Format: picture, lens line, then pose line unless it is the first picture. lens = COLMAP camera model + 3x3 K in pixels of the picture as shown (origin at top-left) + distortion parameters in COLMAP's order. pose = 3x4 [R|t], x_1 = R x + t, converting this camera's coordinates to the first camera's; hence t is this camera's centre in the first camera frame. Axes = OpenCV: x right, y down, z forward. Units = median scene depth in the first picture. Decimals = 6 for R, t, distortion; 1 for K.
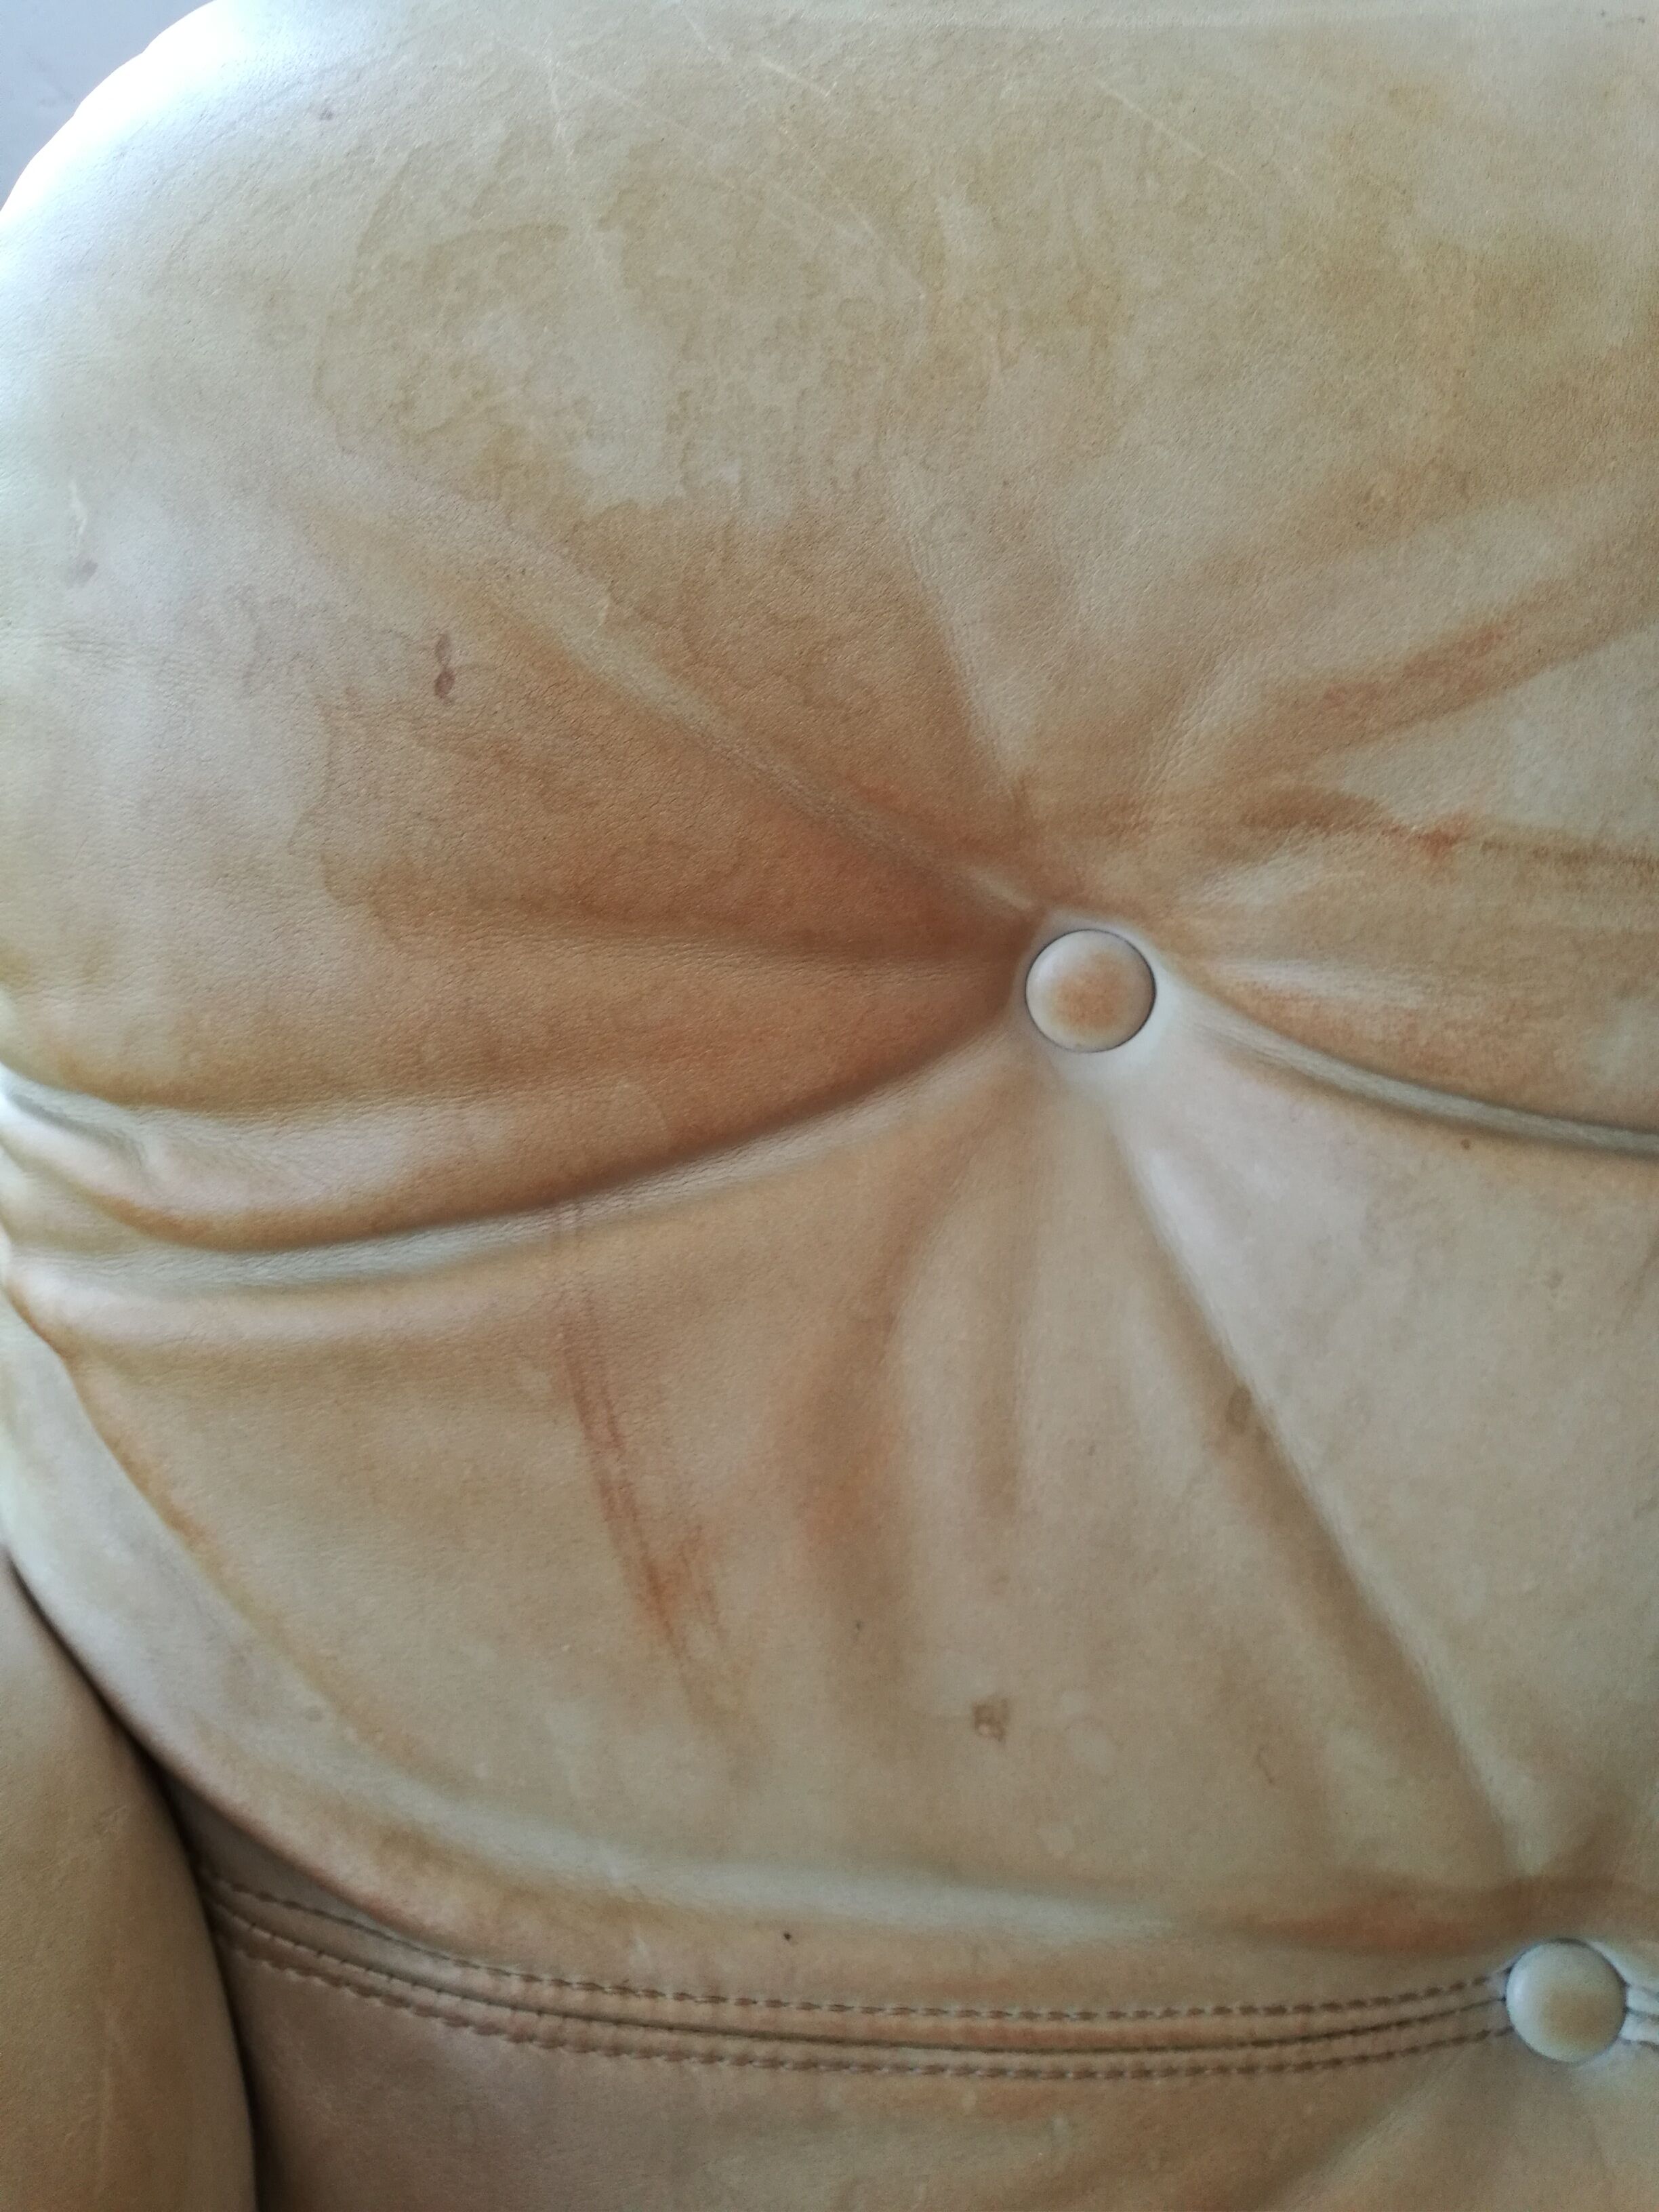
lens RADIAL K [[1746.6, 0, 811.5], [0, 1746.6, 1123.0], [0, 0, 1]] dist [-0.029834, 0.026591]
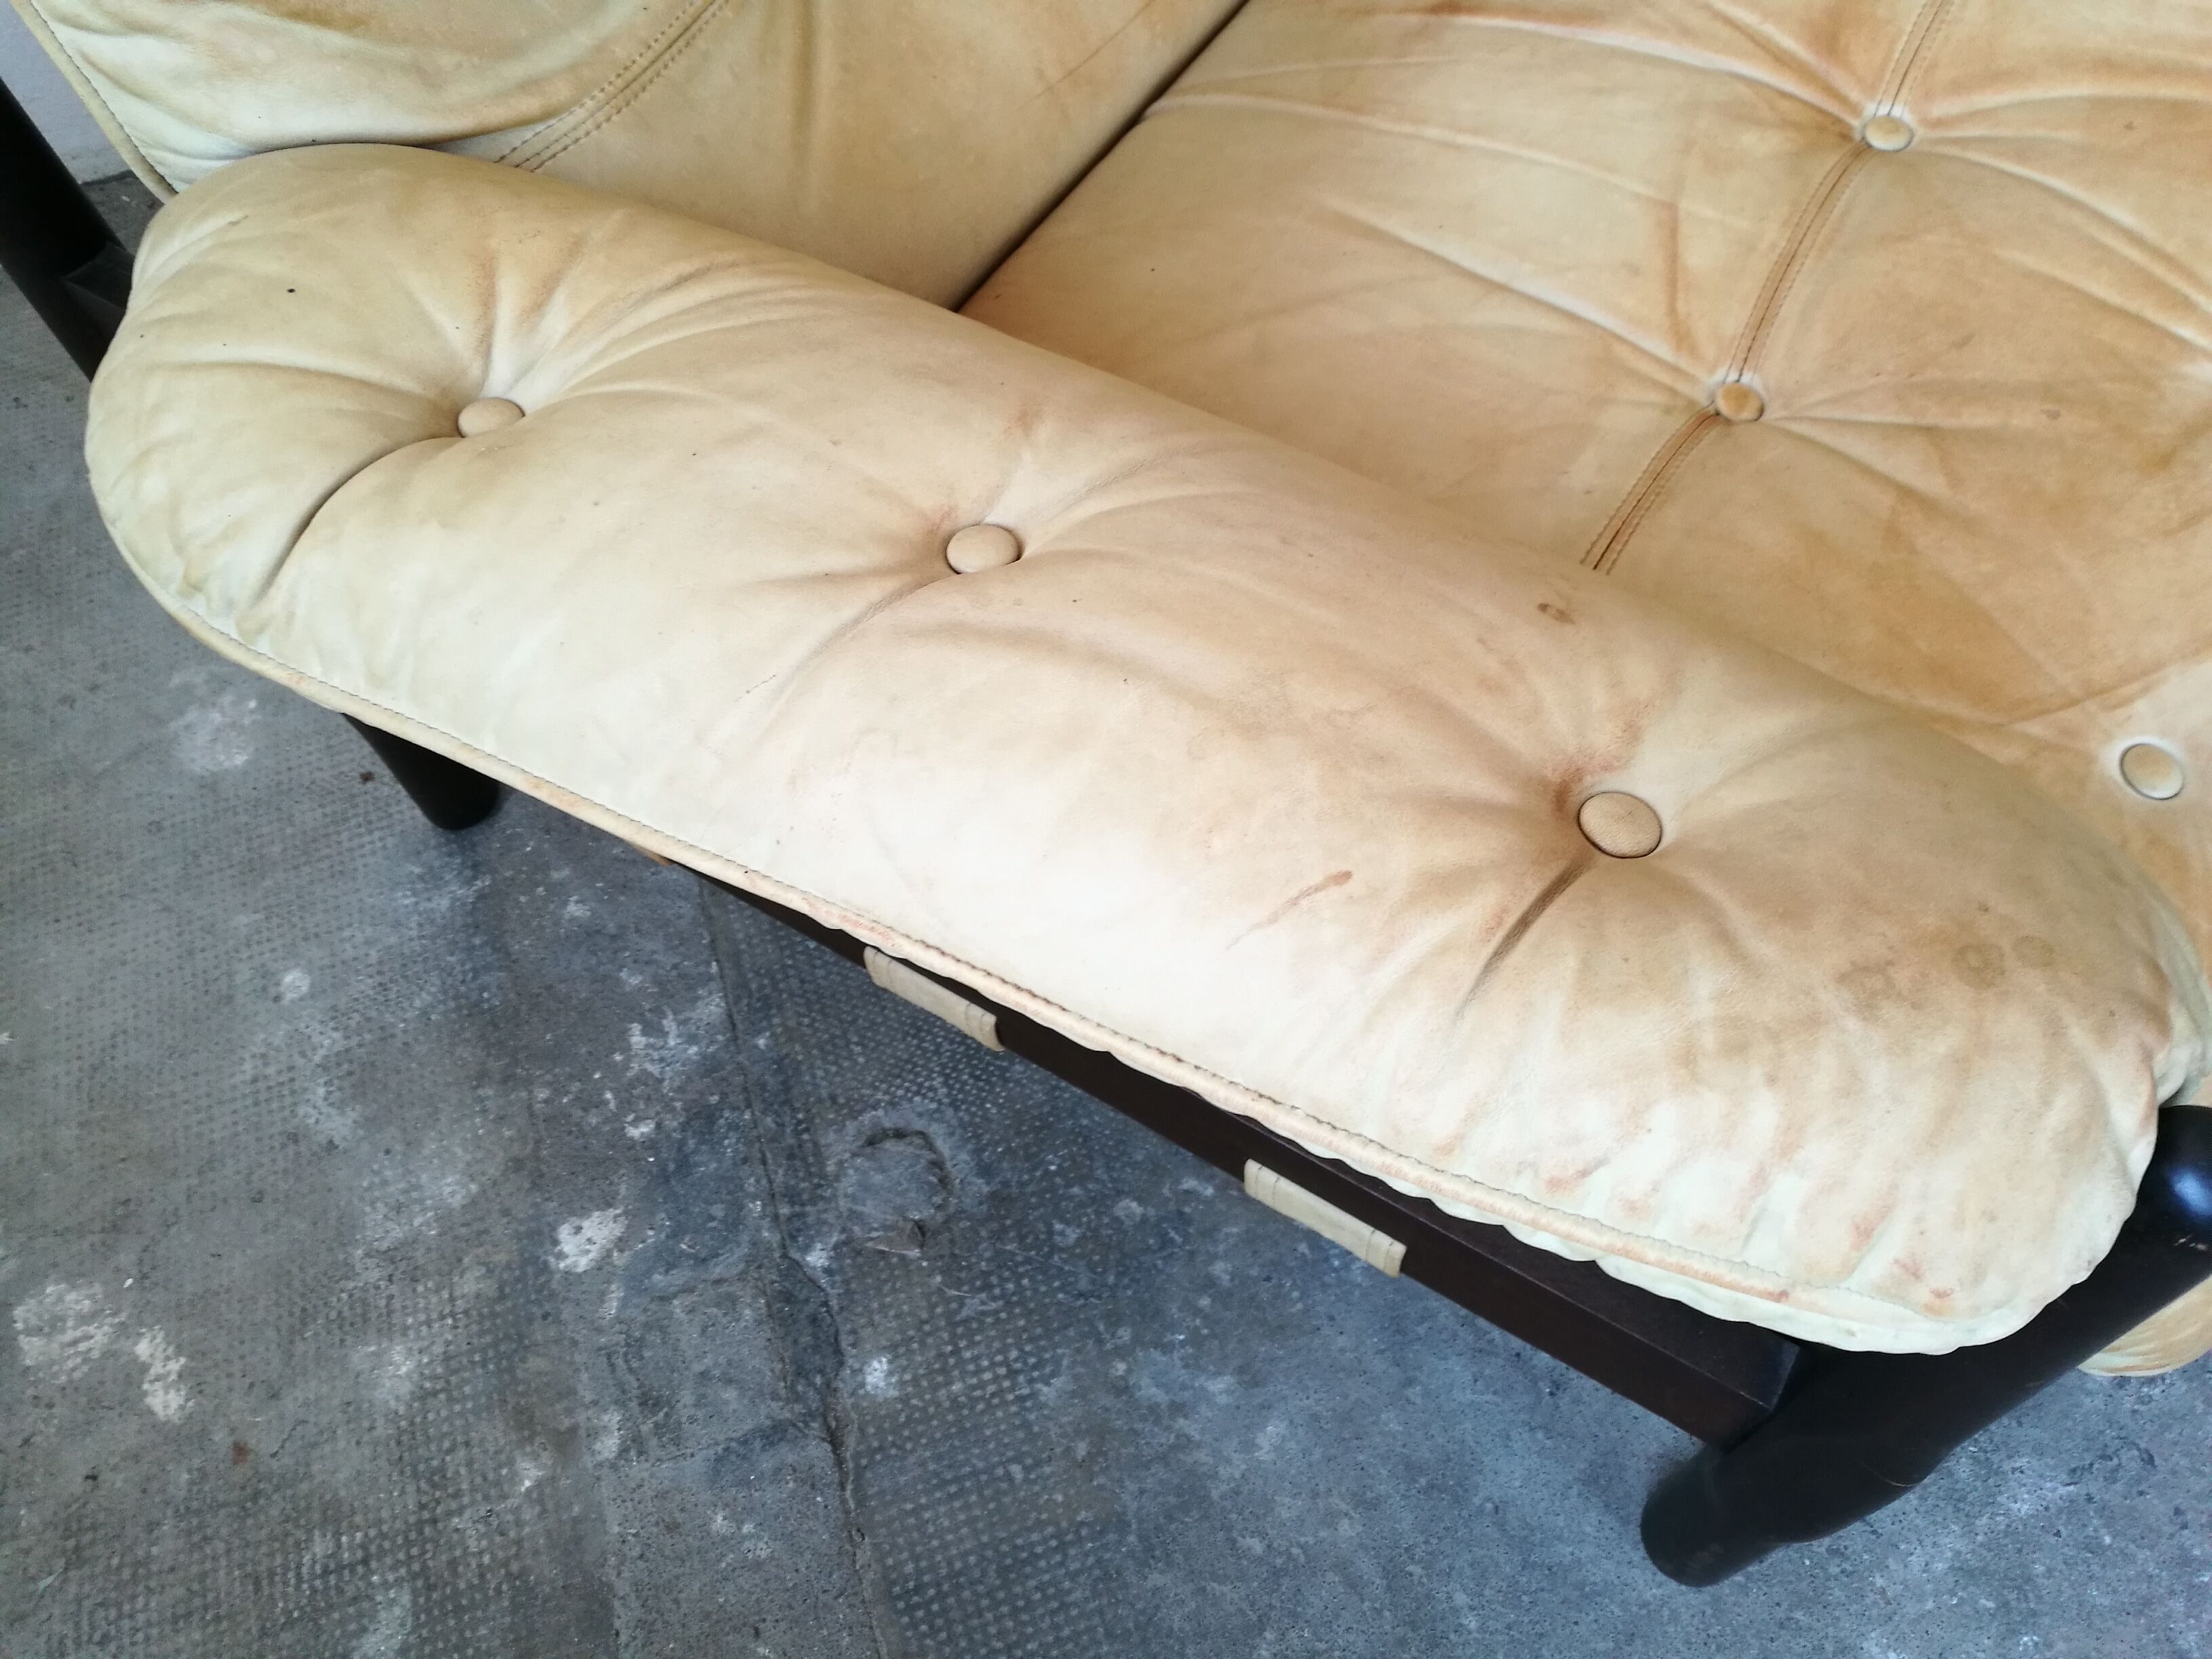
lens RADIAL K [[1746.6, 0, 1114.7], [0, 1746.6, 845.1], [0, 0, 1]] dist [-0.029834, 0.026591]
pose [[0.409155, -0.824829, 0.390190, -1.616445], [0.477077, 0.557896, 0.679080, -0.191683], [-0.777811, -0.091698, 0.621773, -1.064578]]
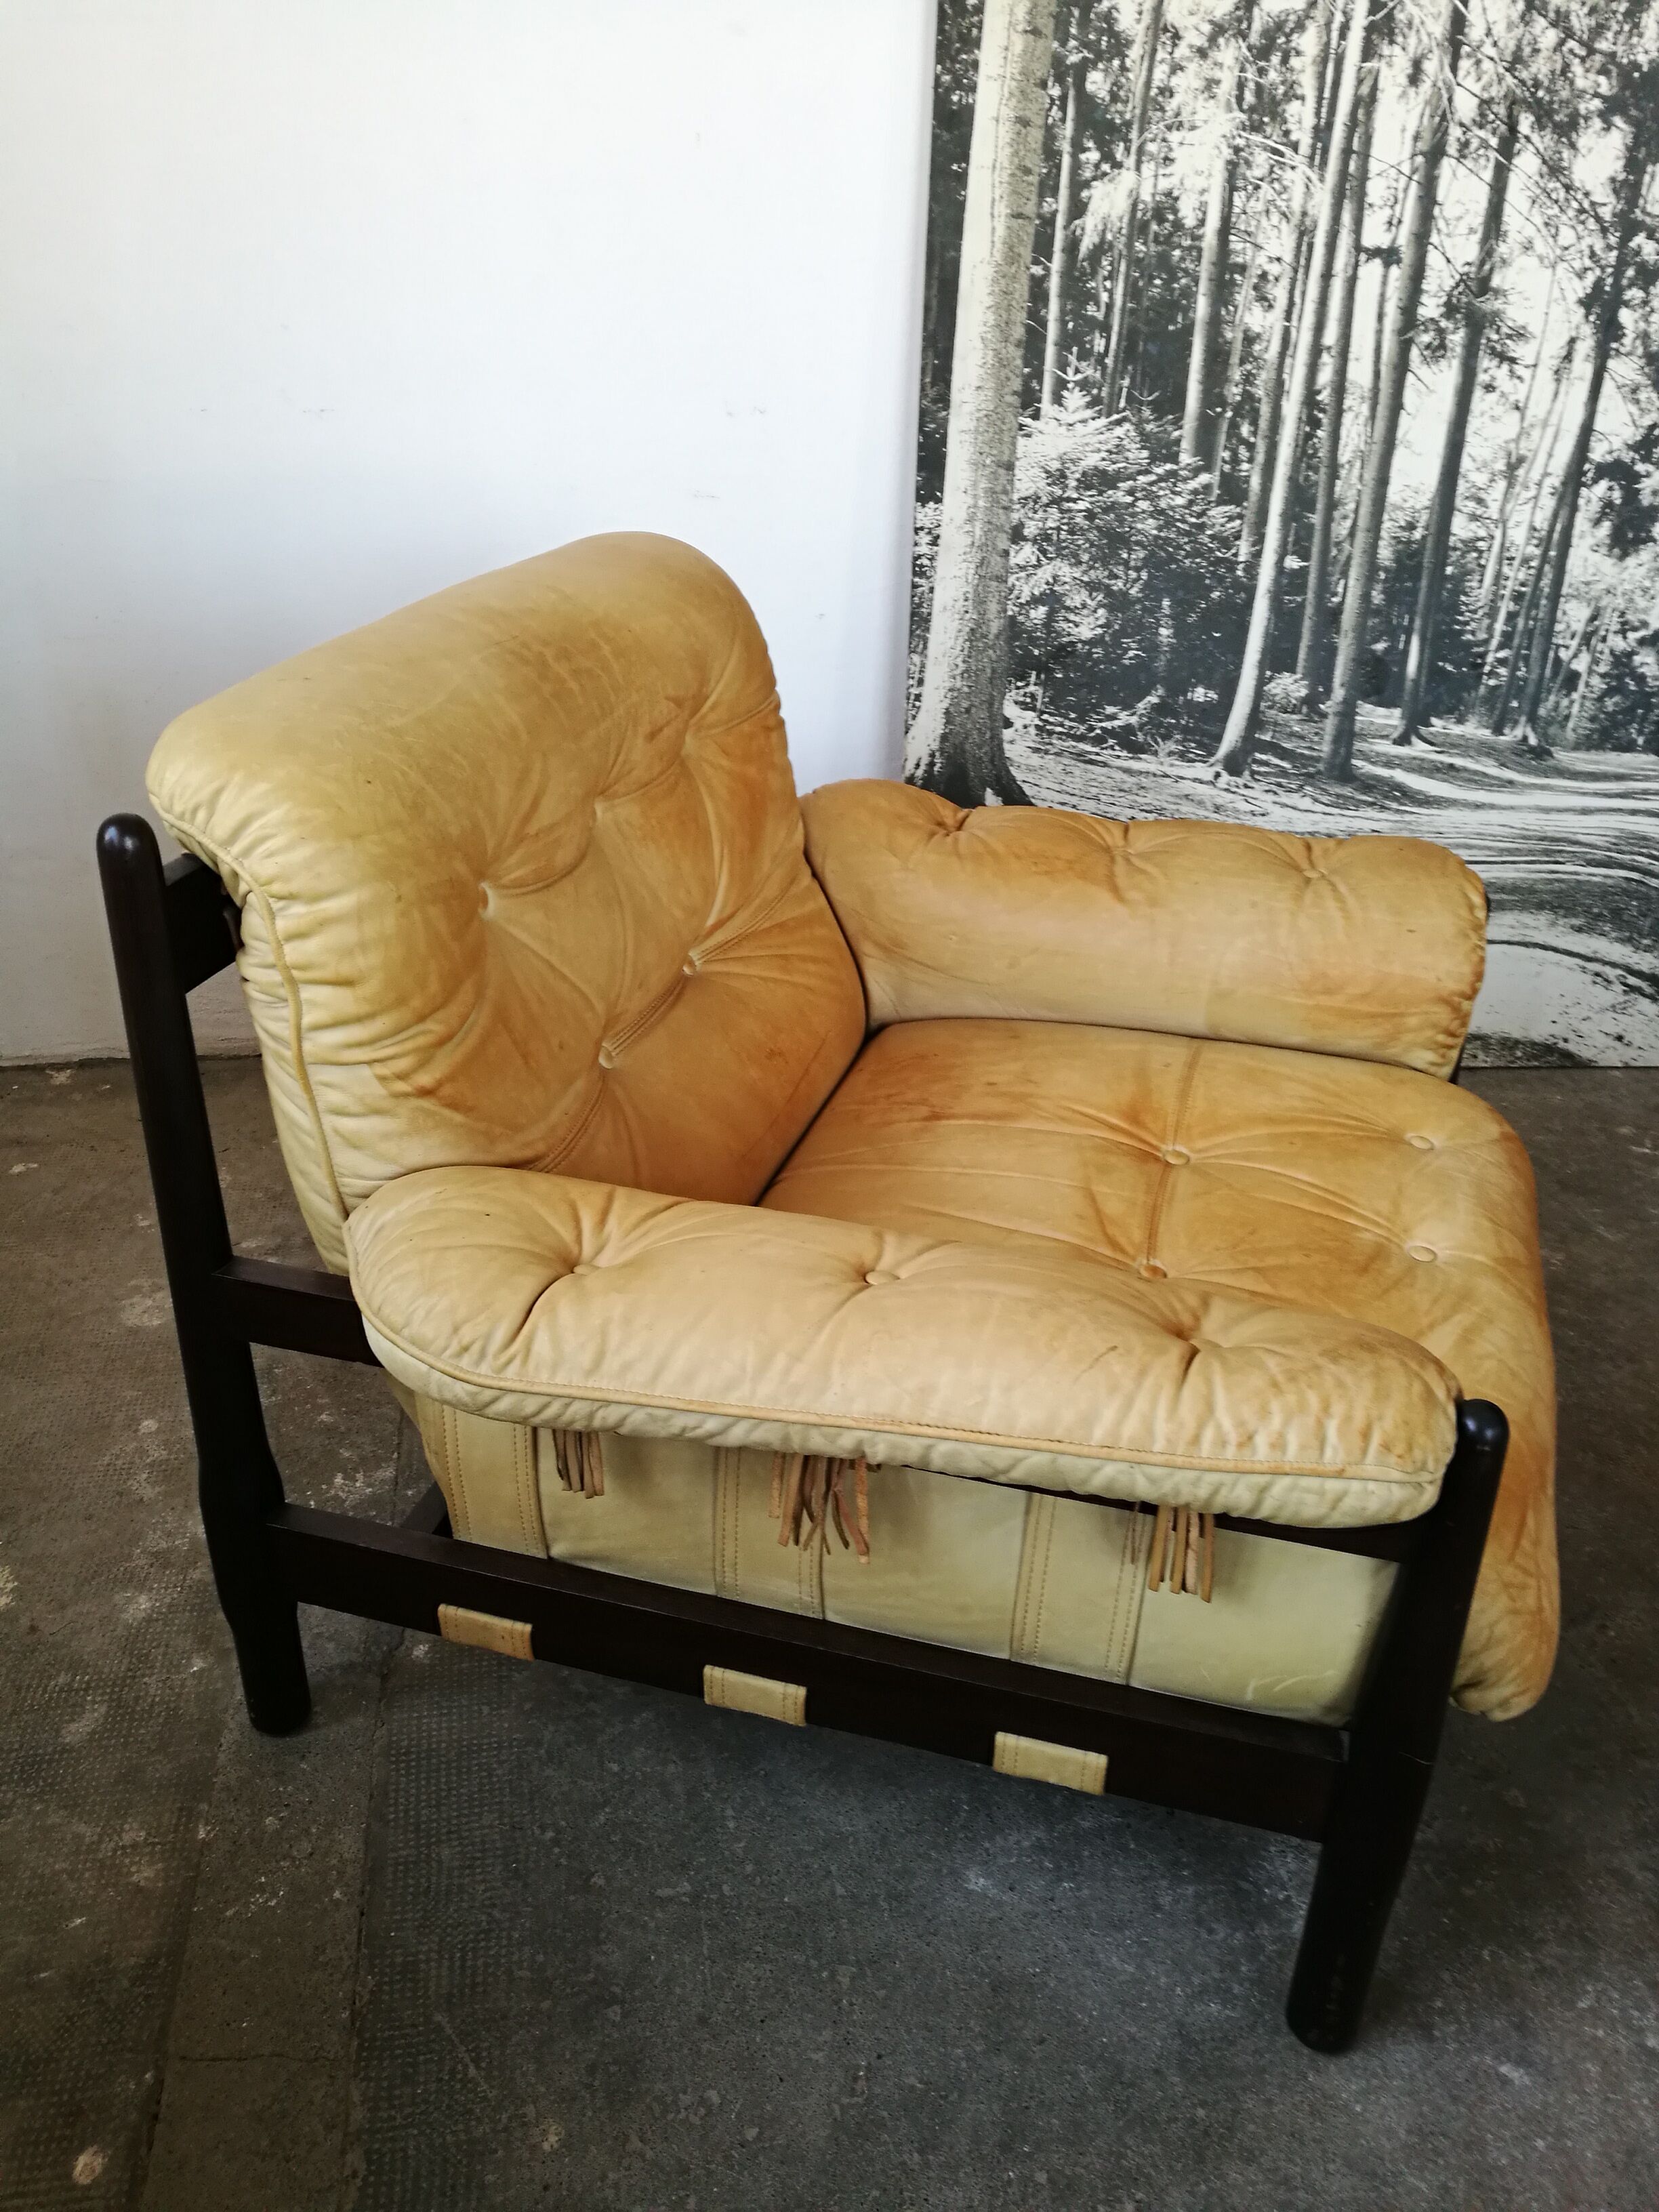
lens RADIAL K [[1746.6, 0, 785.2], [0, 1746.6, 1123.3], [0, 0, 1]] dist [-0.029834, 0.026591]
pose [[0.181023, -0.510040, 0.840886, -3.665791], [0.428200, 0.810591, 0.399483, -1.045634], [-0.885367, 0.287752, 0.365135, -1.103116]]
